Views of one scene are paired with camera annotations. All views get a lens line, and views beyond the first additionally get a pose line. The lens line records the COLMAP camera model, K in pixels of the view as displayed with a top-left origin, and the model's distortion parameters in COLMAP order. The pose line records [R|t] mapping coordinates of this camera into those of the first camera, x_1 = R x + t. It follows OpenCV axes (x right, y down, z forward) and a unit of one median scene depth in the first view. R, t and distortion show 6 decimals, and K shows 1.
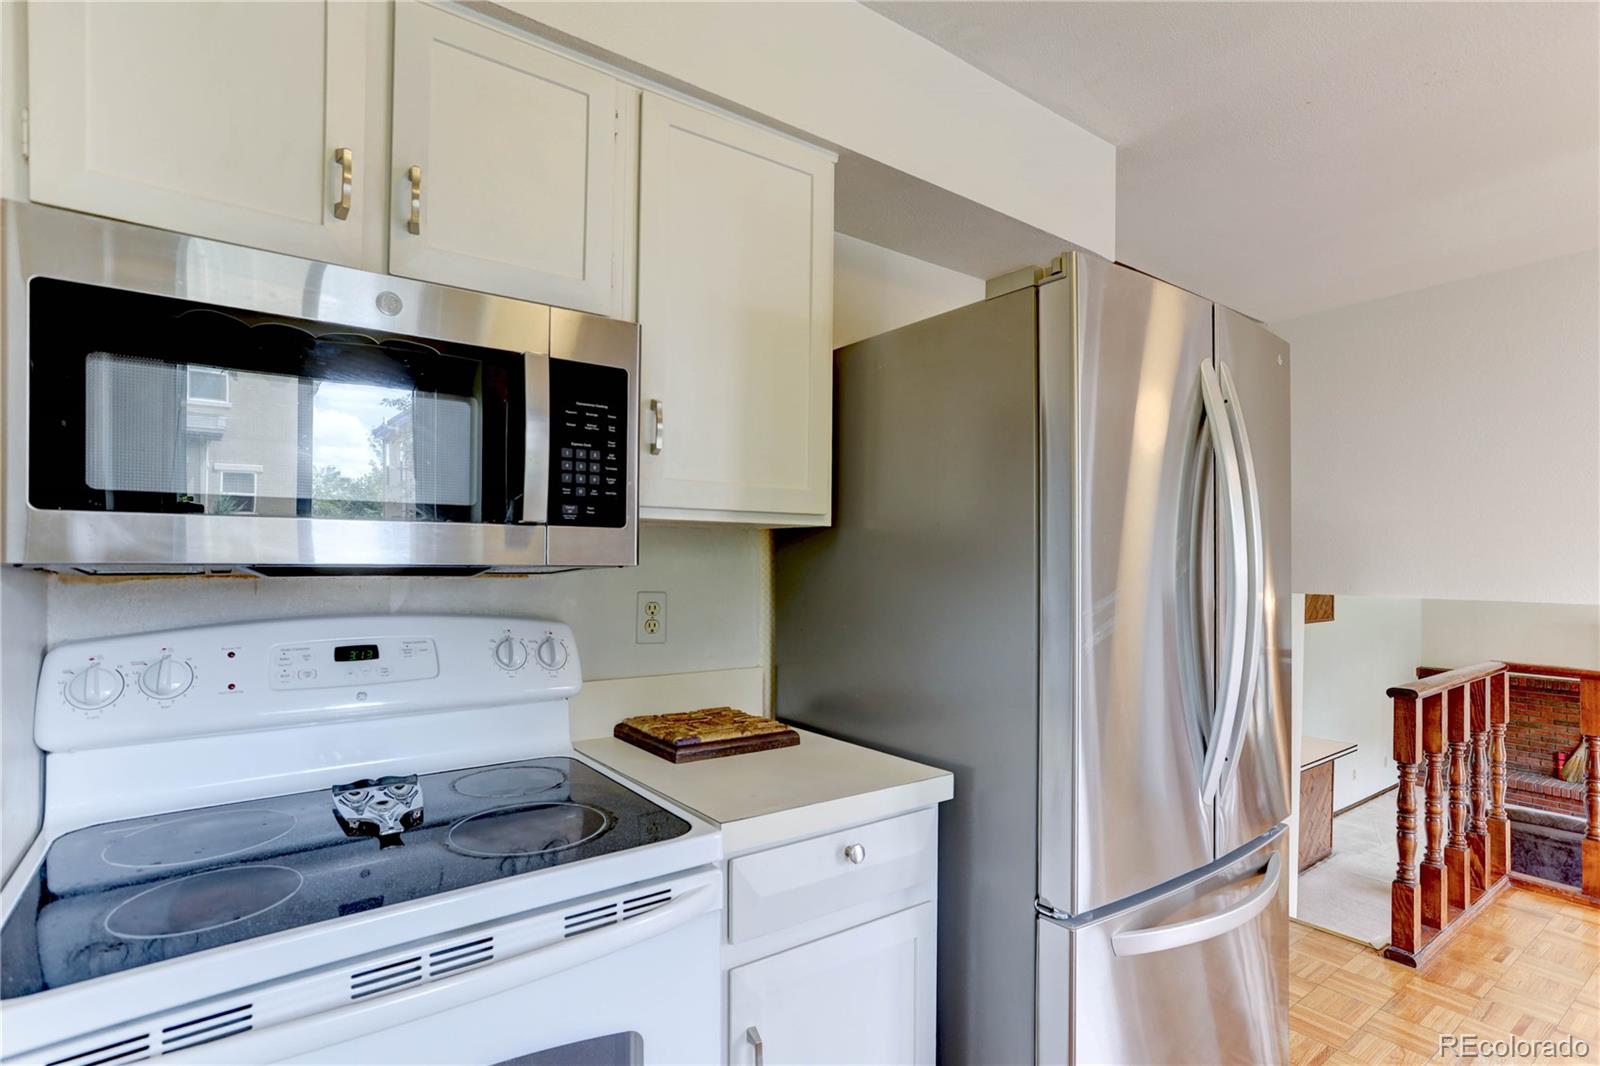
lens RADIAL K [[807.9, 0, 800.0], [0, 807.9, 533.0], [0, 0, 1]] dist [-0.000423, 0.000525]
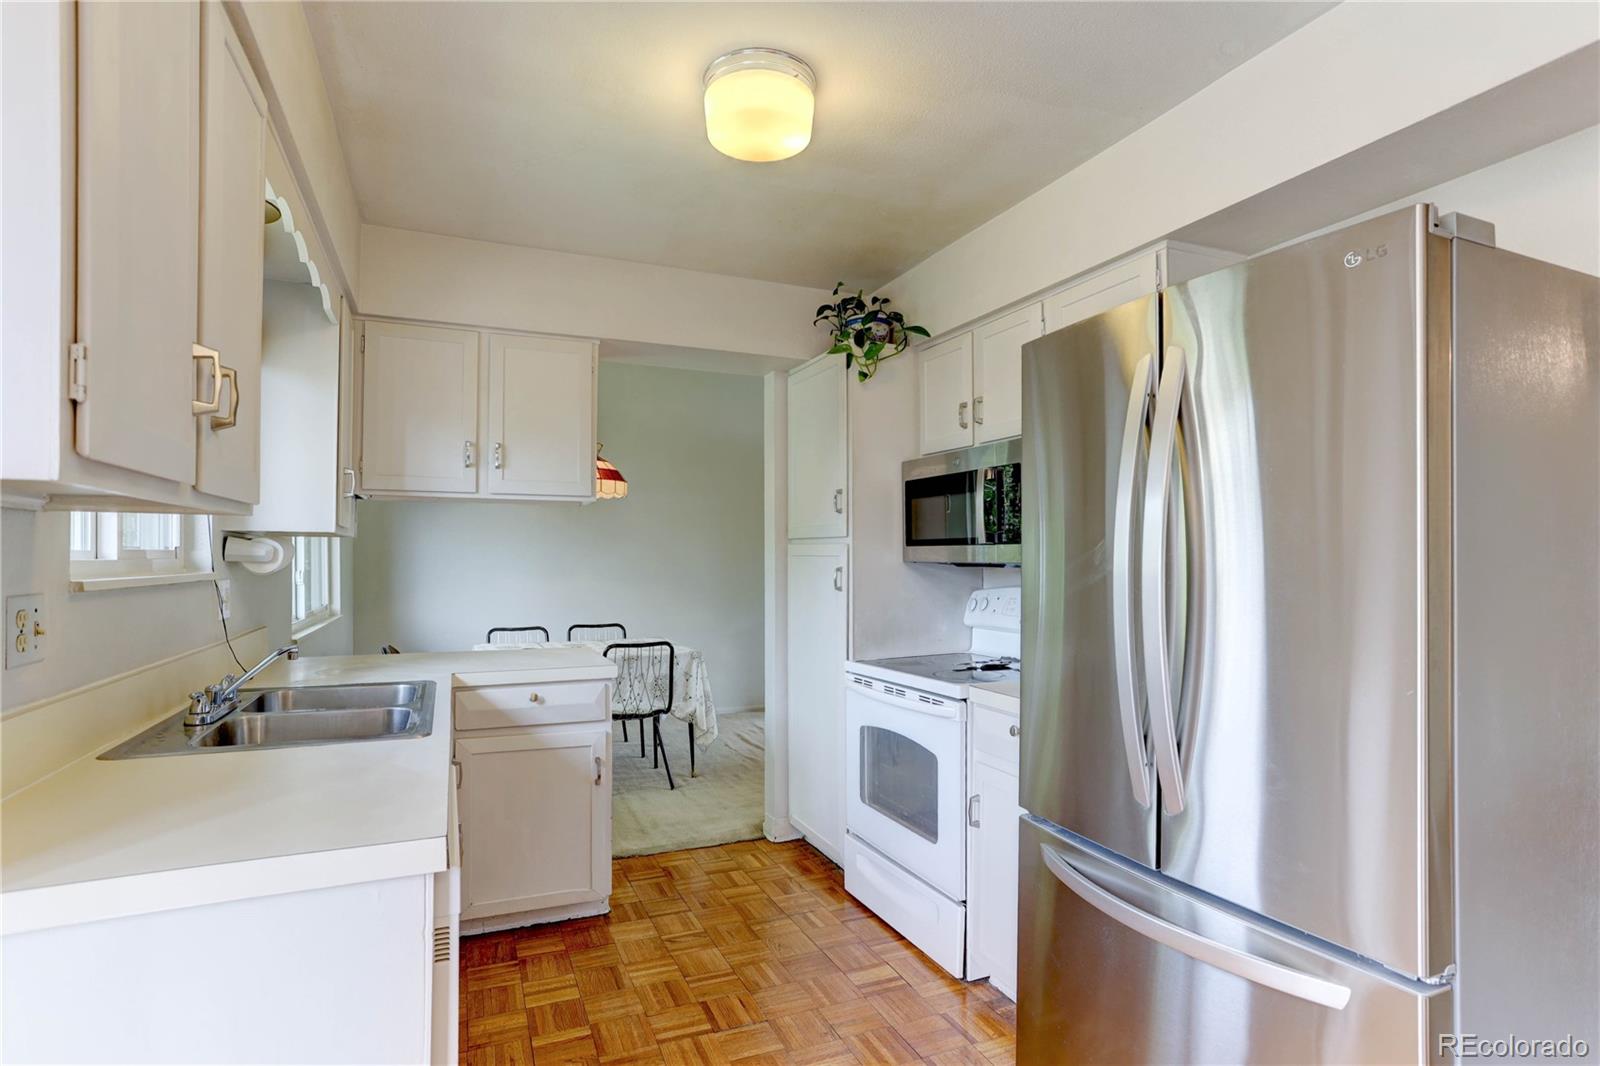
lens RADIAL K [[807.9, 0, 800.0], [0, 807.9, 533.0], [0, 0, 1]] dist [-0.000423, 0.000525]
pose [[-0.226141, -0.040668, -0.973245, 2.066685], [0.027711, 0.998455, -0.048161, 0.053203], [0.973700, -0.037861, -0.224664, 1.050961]]
